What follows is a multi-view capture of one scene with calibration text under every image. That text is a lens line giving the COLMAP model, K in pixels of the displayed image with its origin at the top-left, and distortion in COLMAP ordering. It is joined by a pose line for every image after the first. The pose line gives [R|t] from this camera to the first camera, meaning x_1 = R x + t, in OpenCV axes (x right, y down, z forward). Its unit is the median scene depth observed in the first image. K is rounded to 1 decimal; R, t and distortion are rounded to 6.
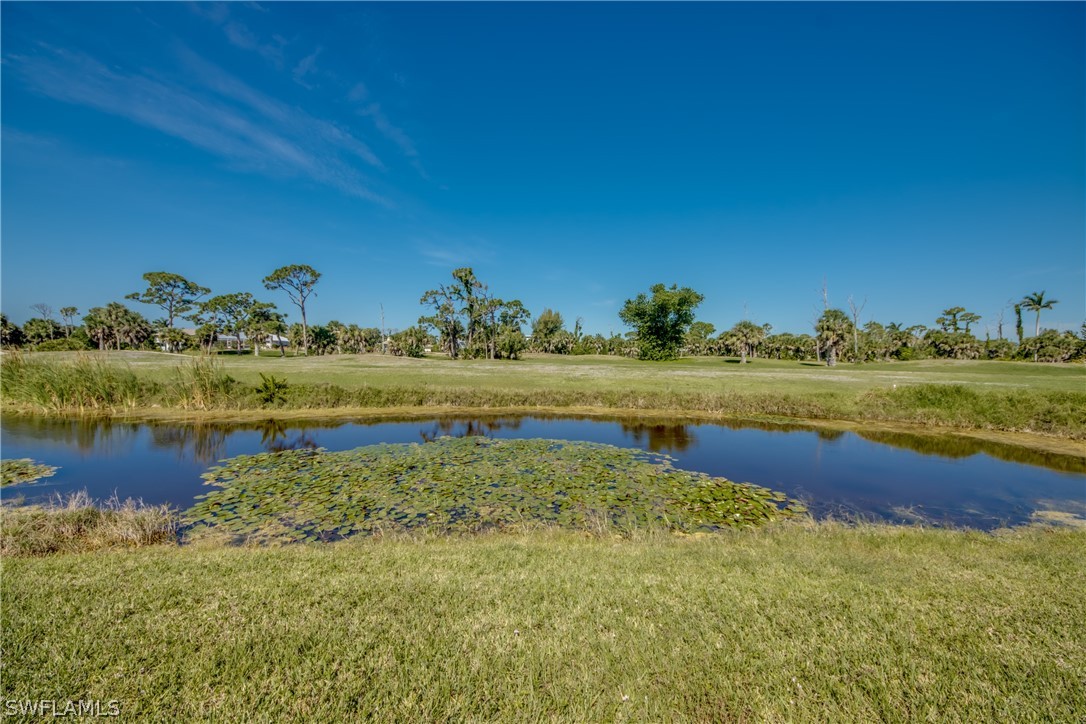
lens RADIAL K [[417.2, 0, 535.2], [0, 417.2, 356.6], [0, 0, 1]] dist [0.015661, -0.006501]
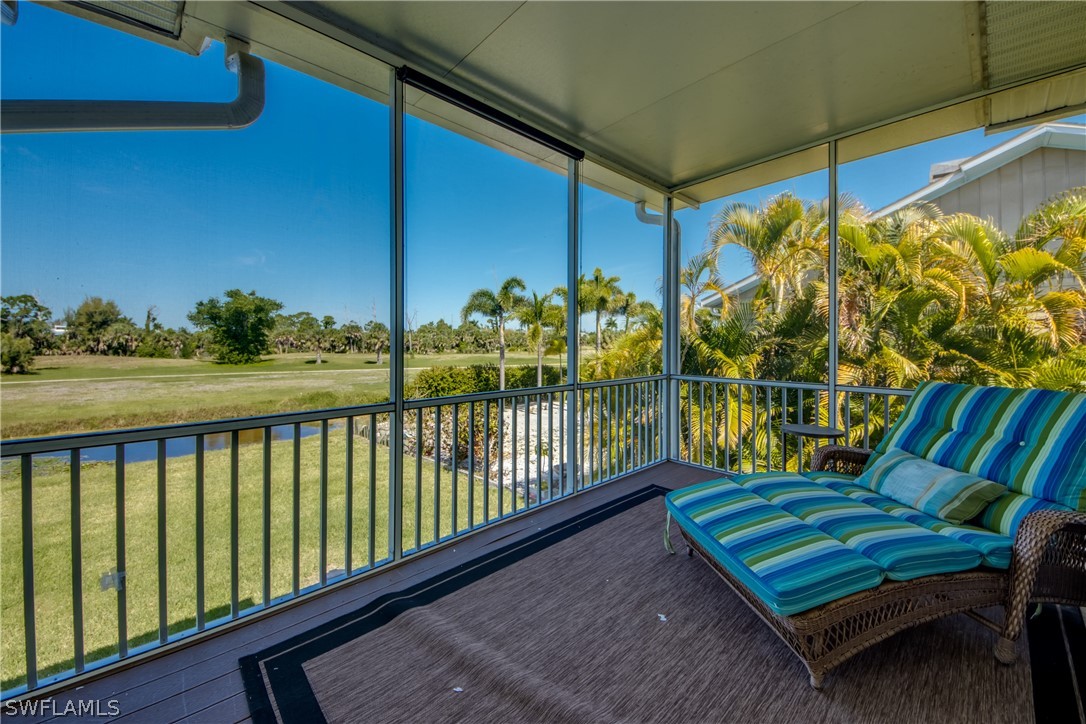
lens RADIAL K [[437.2, 0, 540.8], [0, 437.2, 341.2], [0, 0, 1]] dist [-0.003976, -0.003079]
pose [[0.692028, -0.018007, 0.721647, 0.033382], [0.021379, 0.999762, 0.004445, -0.027724], [-0.721554, 0.012352, 0.692247, -0.205020]]
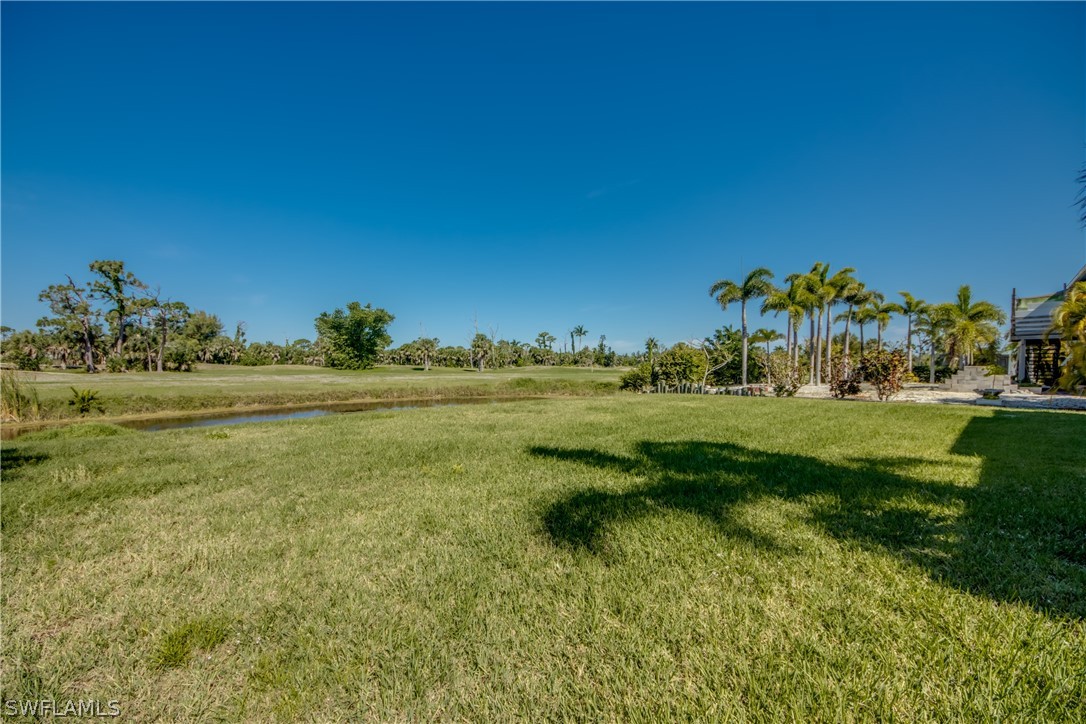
lens RADIAL K [[417.2, 0, 540.7], [0, 417.2, 363.8], [0, 0, 1]] dist [0.015661, -0.006501]
pose [[0.721542, -0.007404, 0.692331, -0.095211], [0.009210, 0.999957, 0.001095, -0.002282], [-0.692309, 0.005586, 0.721579, -0.123553]]
